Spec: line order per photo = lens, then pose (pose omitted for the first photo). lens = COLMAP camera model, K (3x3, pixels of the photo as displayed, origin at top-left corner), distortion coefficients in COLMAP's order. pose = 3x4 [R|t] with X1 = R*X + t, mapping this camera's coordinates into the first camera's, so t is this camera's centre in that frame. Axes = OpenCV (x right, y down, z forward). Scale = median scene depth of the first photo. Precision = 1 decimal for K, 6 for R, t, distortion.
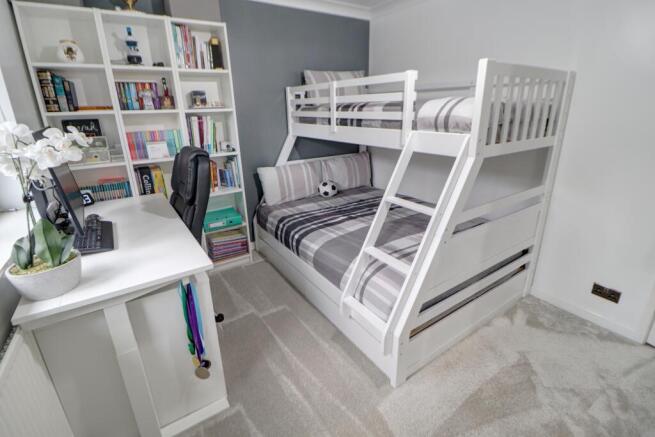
lens RADIAL K [[303.6, 0, 328.7], [0, 303.6, 209.1], [0, 0, 1]] dist [-0.018983, -0.000097]
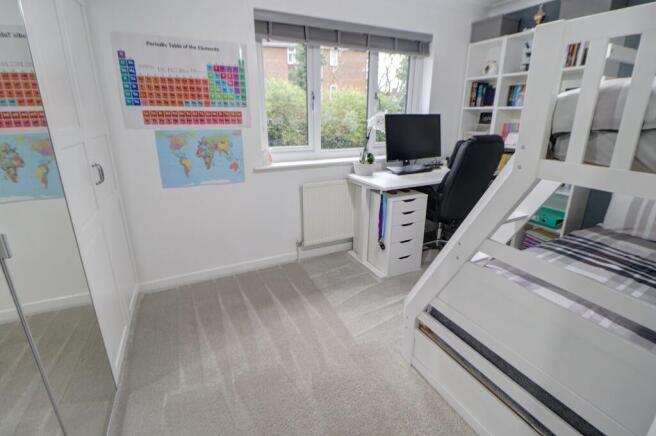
lens RADIAL K [[304.0, 0, 329.2], [0, 304.0, 208.6], [0, 0, 1]] dist [-0.018983, -0.000097]
pose [[-0.146510, 0.311545, -0.938869, 0.736166], [-0.309900, 0.886877, 0.342652, -0.119844], [0.939413, 0.341157, -0.033389, 0.390940]]
